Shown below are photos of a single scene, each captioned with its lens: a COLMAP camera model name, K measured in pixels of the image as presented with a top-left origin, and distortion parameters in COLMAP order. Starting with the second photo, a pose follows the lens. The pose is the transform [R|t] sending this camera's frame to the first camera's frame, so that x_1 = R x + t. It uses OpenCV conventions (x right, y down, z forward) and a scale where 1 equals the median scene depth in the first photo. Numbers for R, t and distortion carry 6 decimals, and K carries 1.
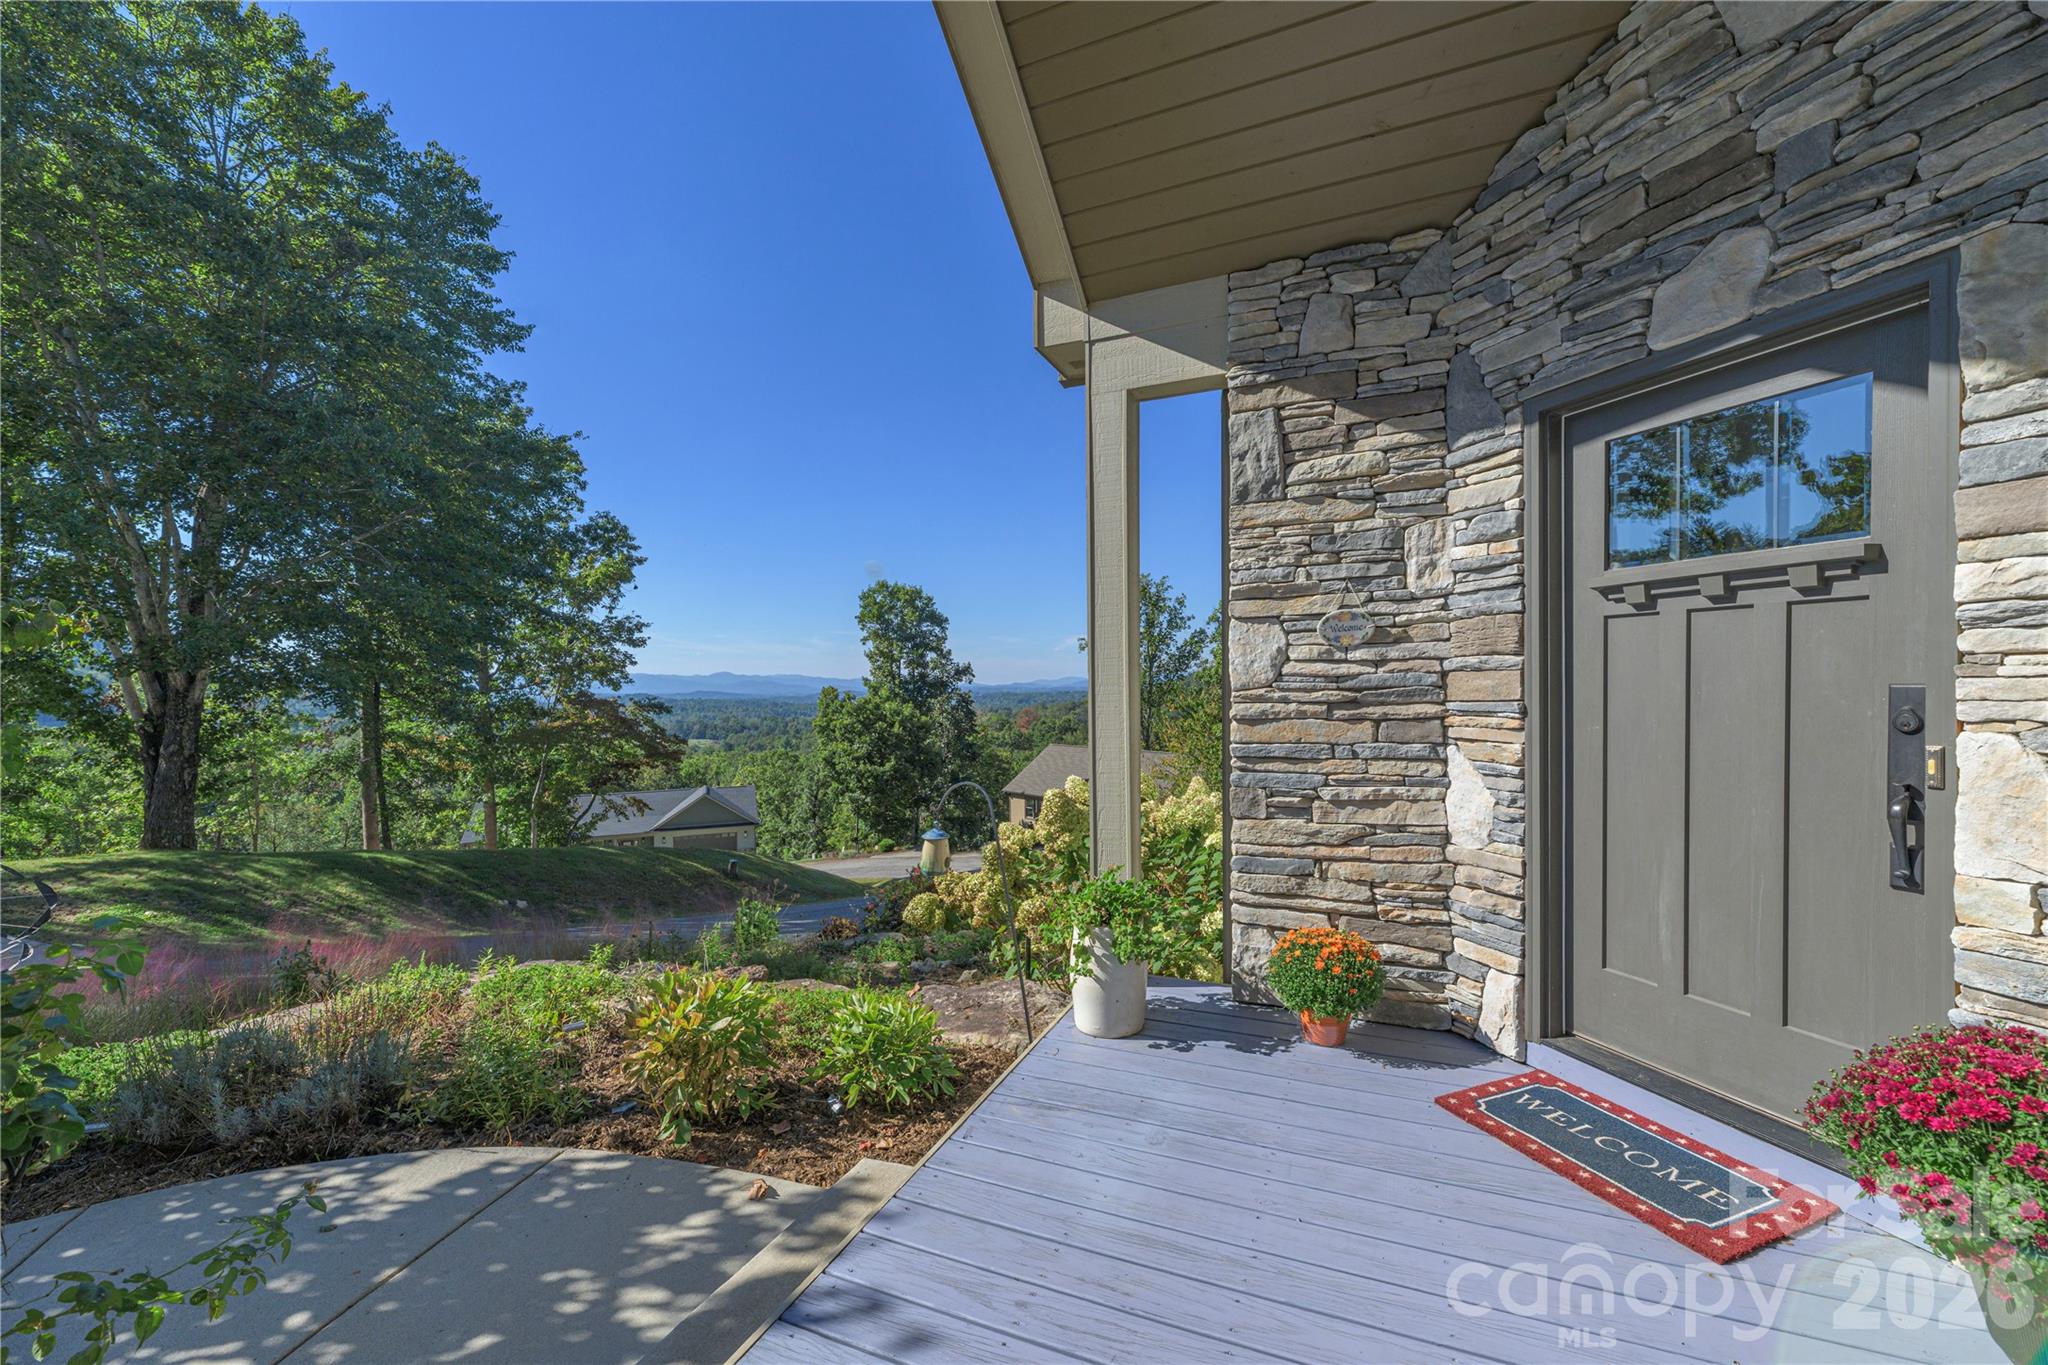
lens RADIAL K [[807.9, 0, 1025.8], [0, 807.9, 686.7], [0, 0, 1]] dist [0.000210, 0.000018]
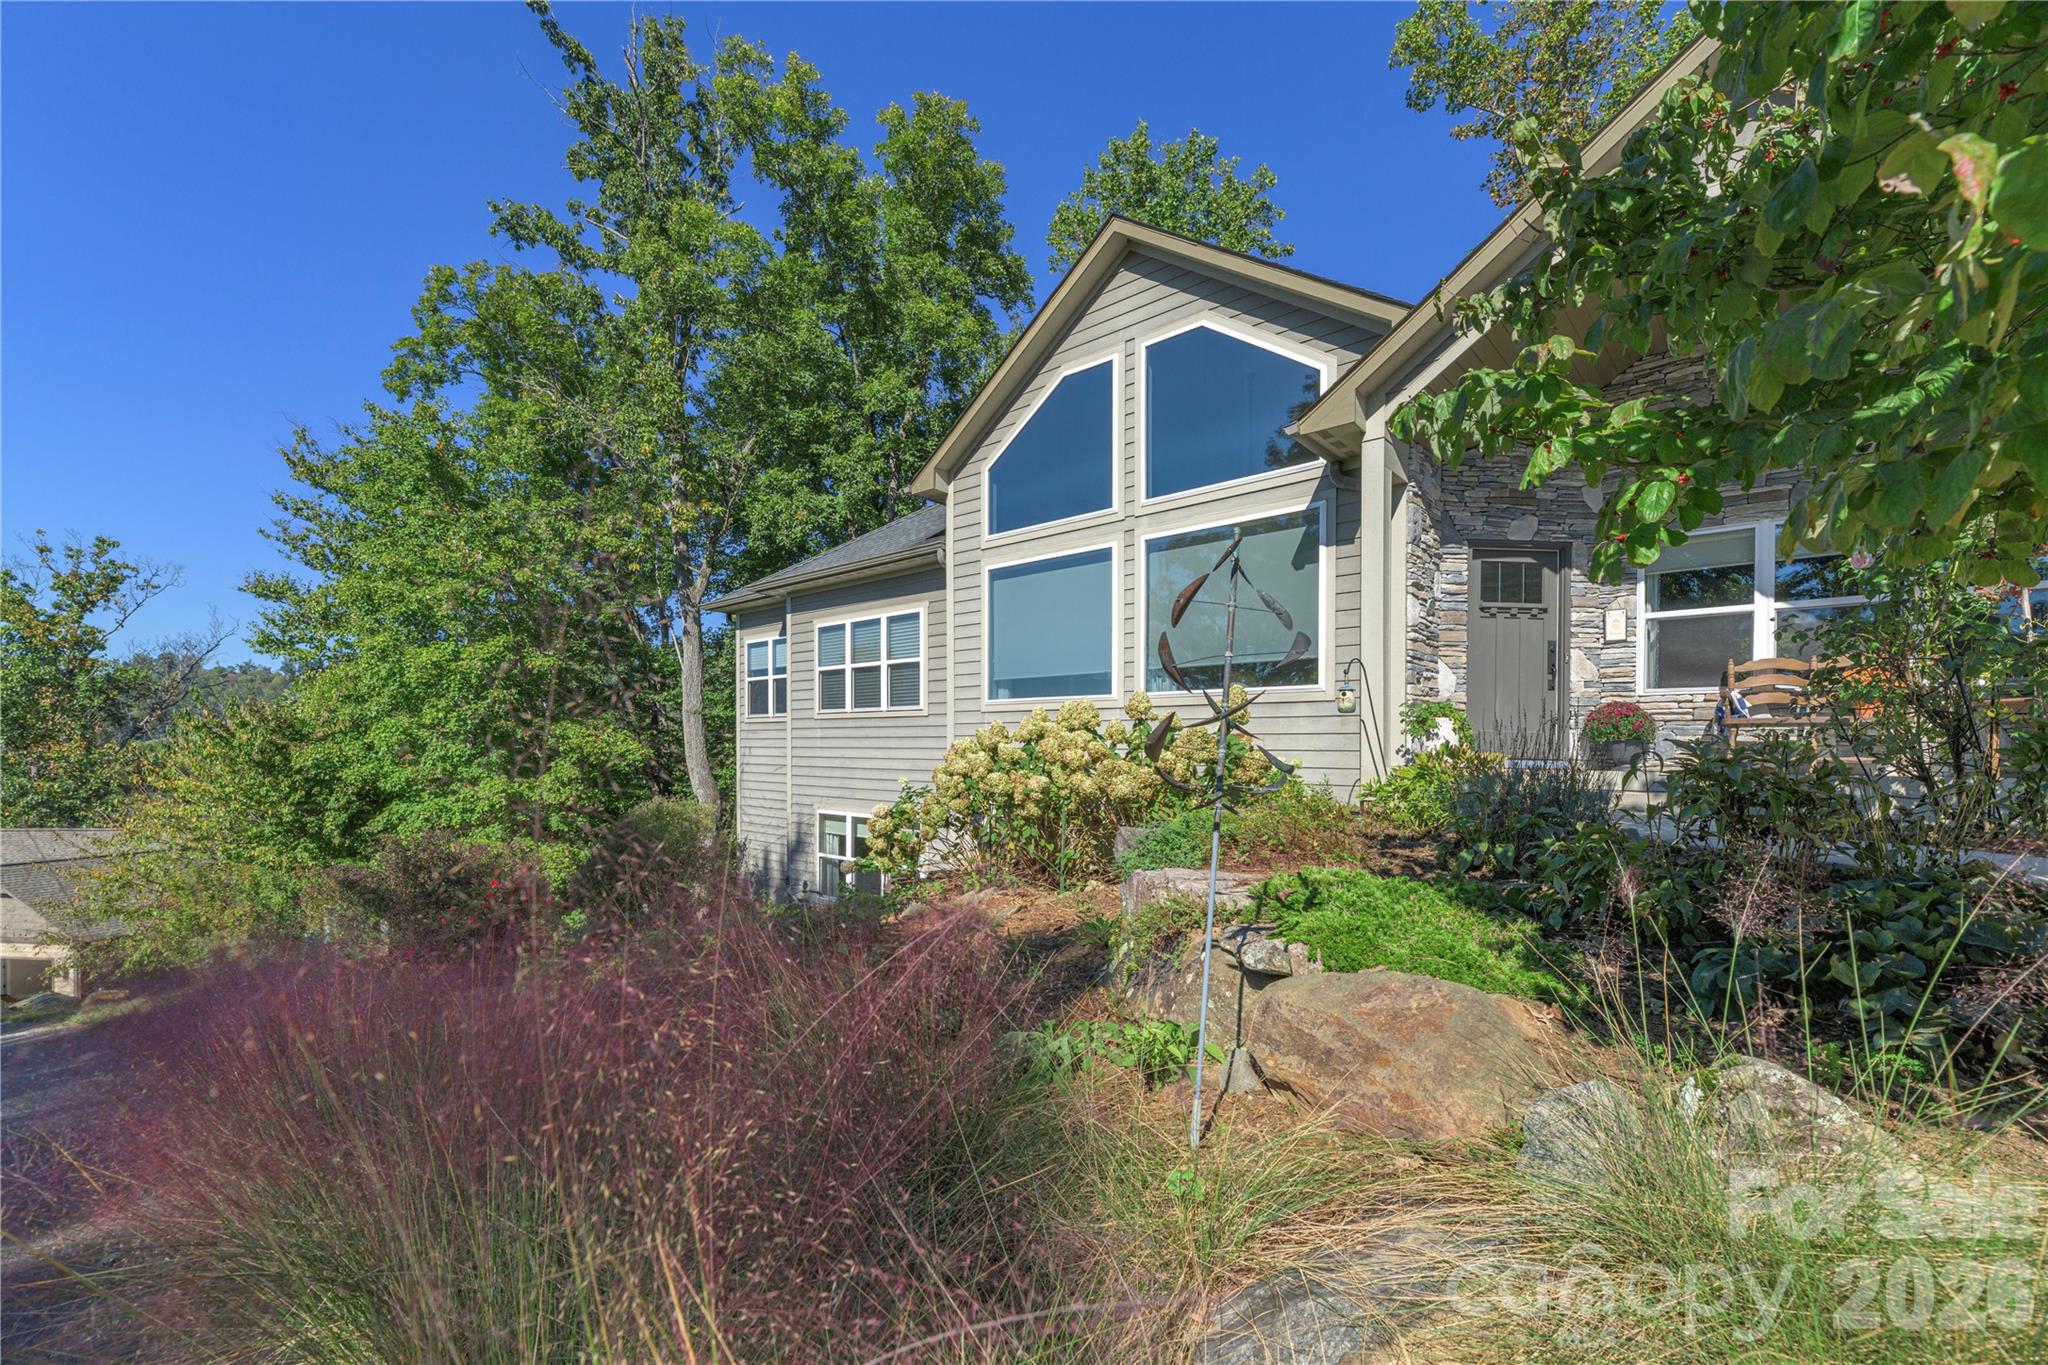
lens RADIAL K [[843.3, 0, 1030.9], [0, 843.3, 742.0], [0, 0, 1]] dist [0.000015, 0.000232]
pose [[0.324986, 0.032302, 0.945167, -0.109145], [-0.017196, 0.999453, -0.028244, 0.019508], [-0.945562, -0.007074, 0.325364, 0.059346]]
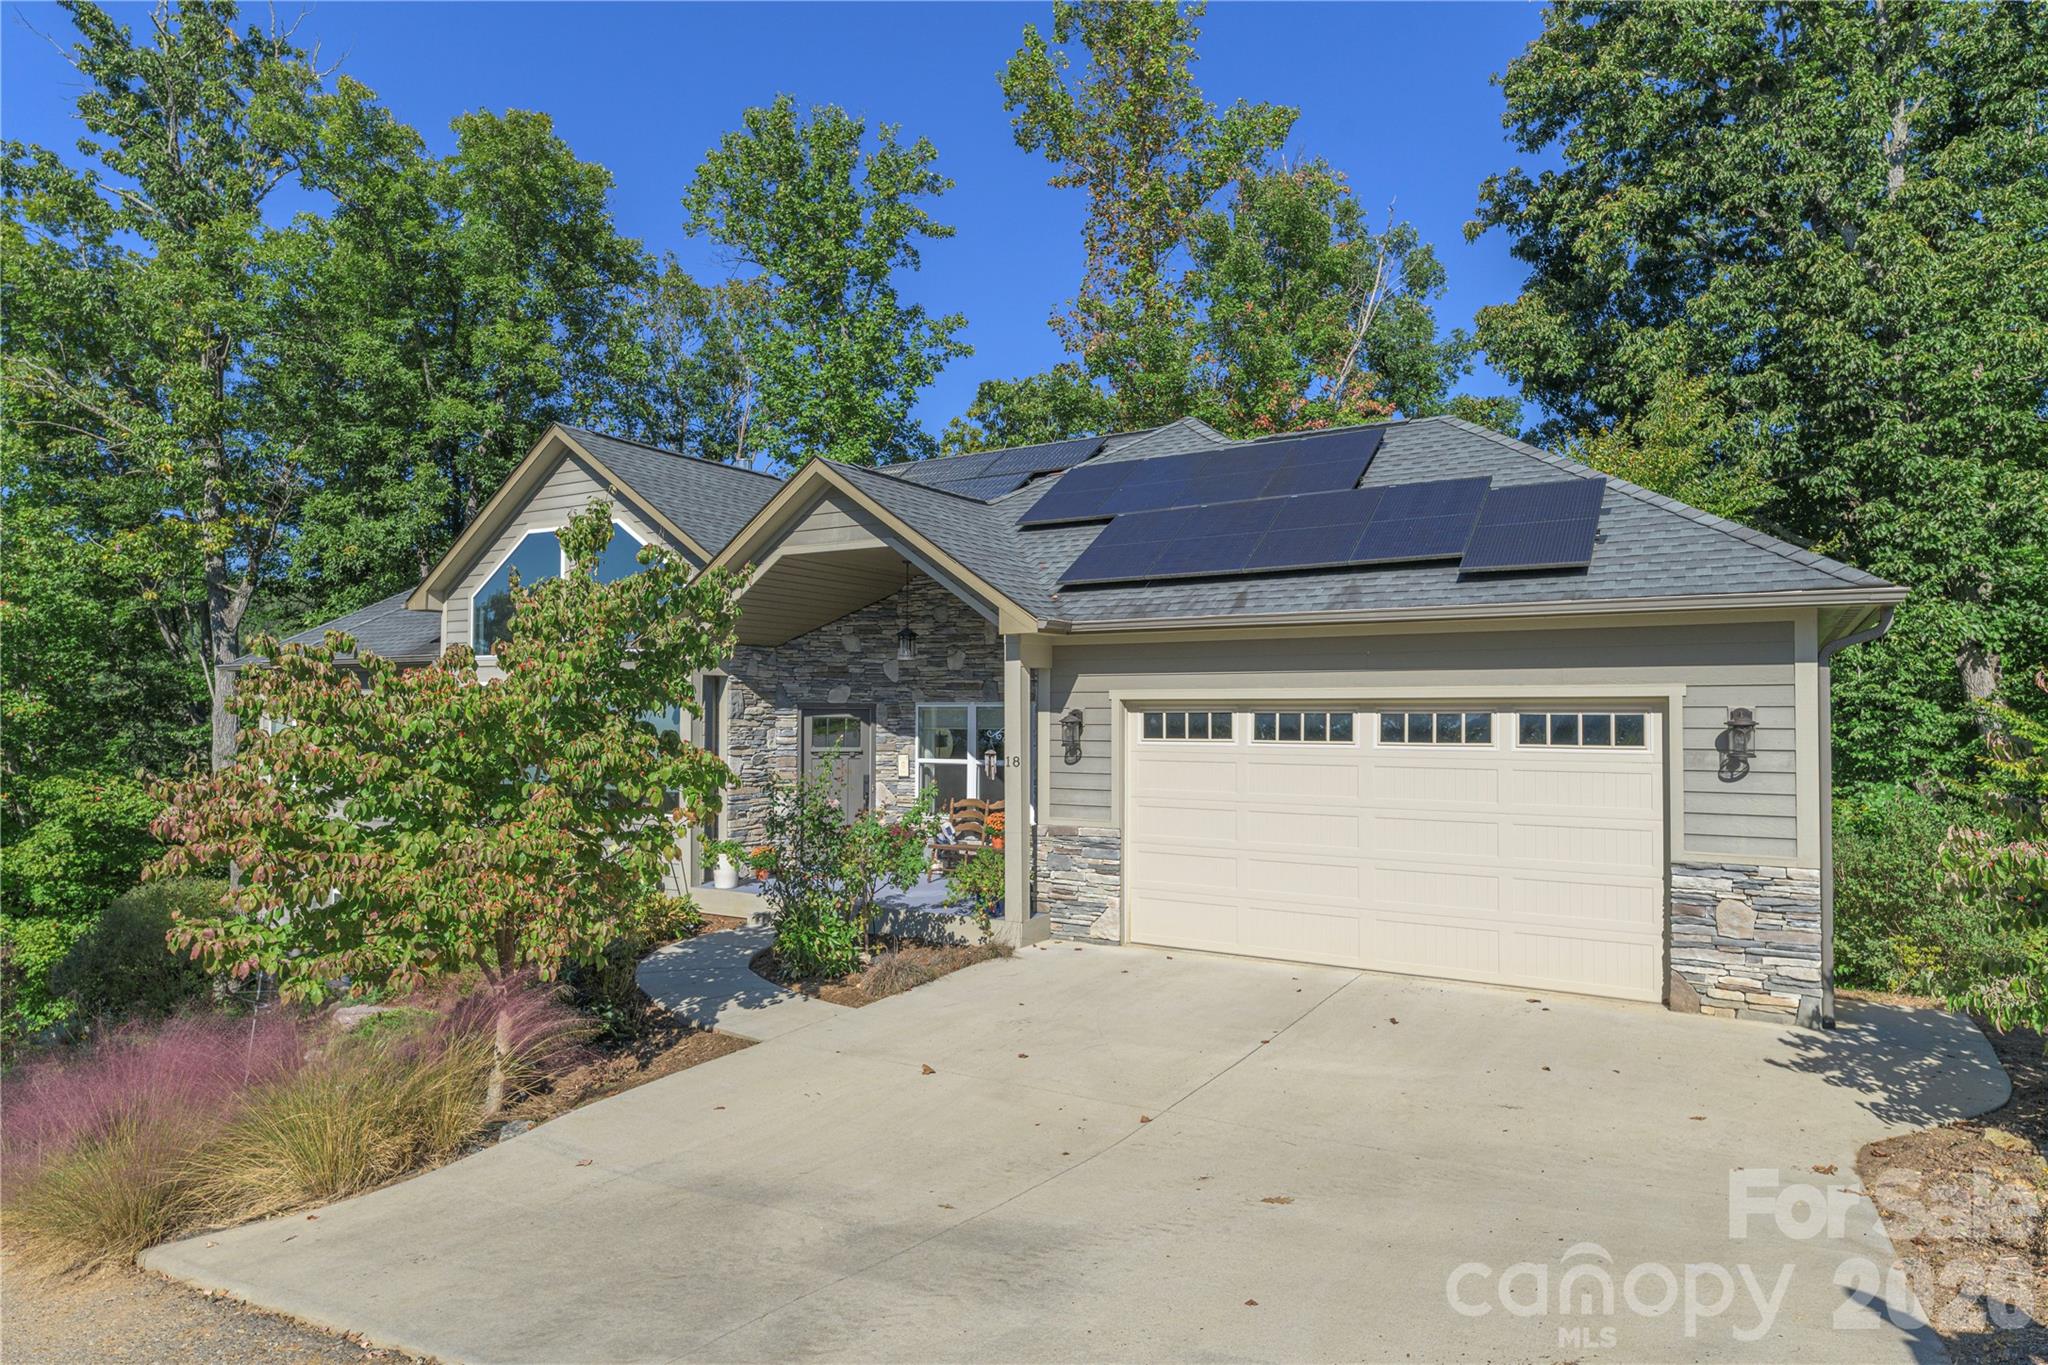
lens RADIAL K [[1155.8, 0, 1025.0], [0, 1155.8, 640.4], [0, 0, 1]] dist [0.000843, 0.000609]
pose [[0.148741, 0.076387, 0.985921, -0.191931], [-0.000322, 0.997016, -0.077198, -0.008867], [-0.988876, 0.011165, 0.148322, -0.037757]]
